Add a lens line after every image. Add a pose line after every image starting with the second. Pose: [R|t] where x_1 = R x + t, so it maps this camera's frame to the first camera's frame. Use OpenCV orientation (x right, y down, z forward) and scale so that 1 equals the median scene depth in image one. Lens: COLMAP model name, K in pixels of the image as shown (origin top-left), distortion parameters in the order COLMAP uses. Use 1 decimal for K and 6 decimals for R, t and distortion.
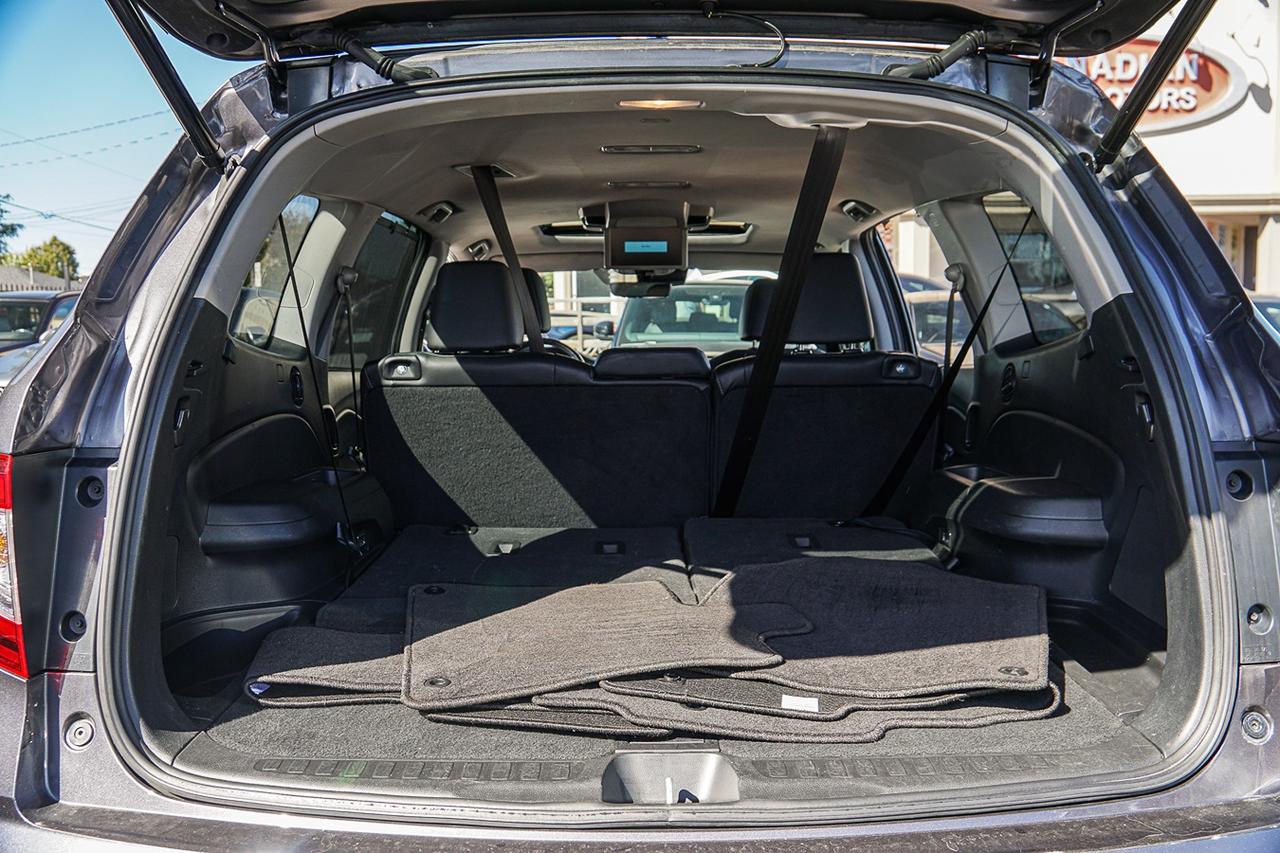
lens RADIAL K [[1003.1, 0, 639.3], [0, 1003.1, 427.2], [0, 0, 1]] dist [-0.088242, 0.018126]
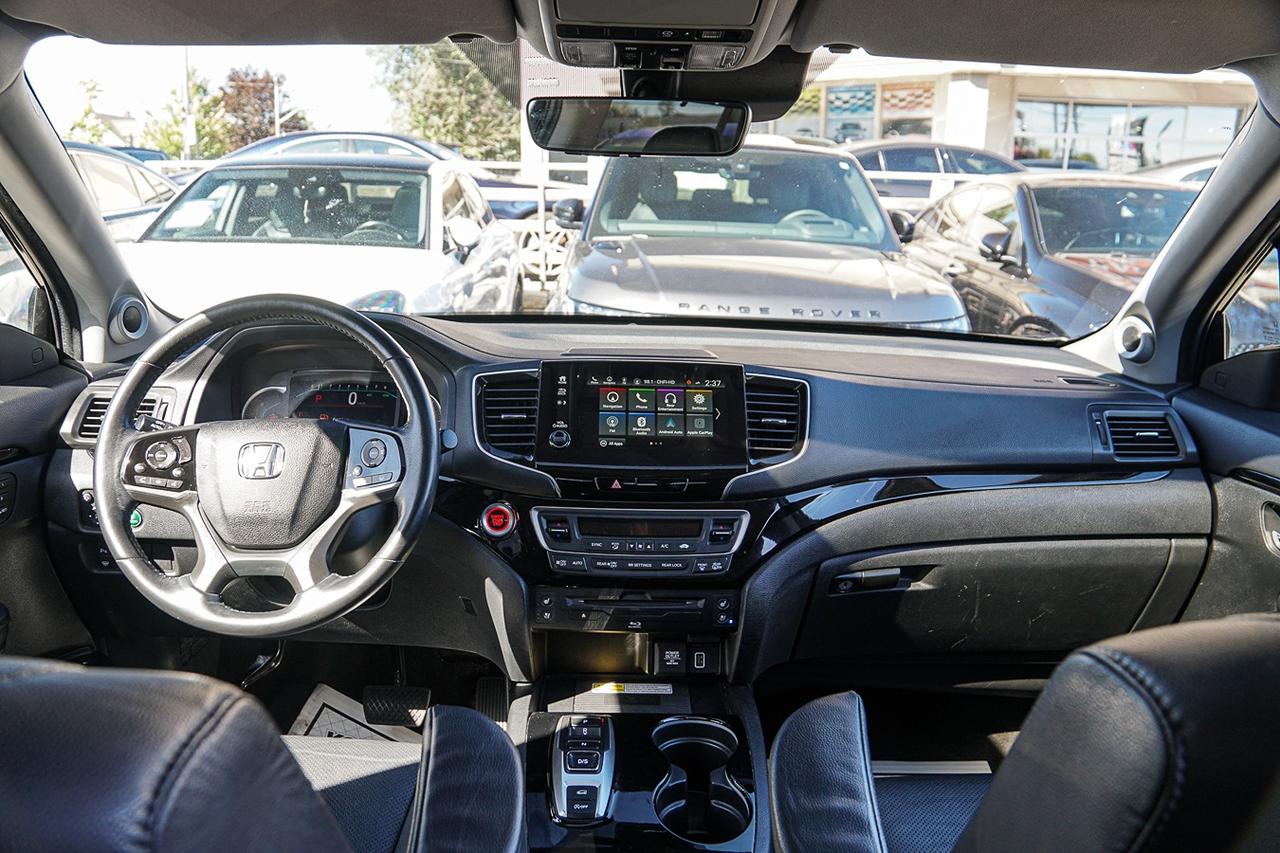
lens RADIAL K [[1003.1, 0, 637.8], [0, 1003.1, 422.1], [0, 0, 1]] dist [-0.088242, 0.018126]
pose [[0.999405, 0.025897, 0.022787, -0.000859], [-0.028492, 0.992112, 0.122071, -0.040687], [-0.019446, -0.122647, 0.992260, 0.322751]]
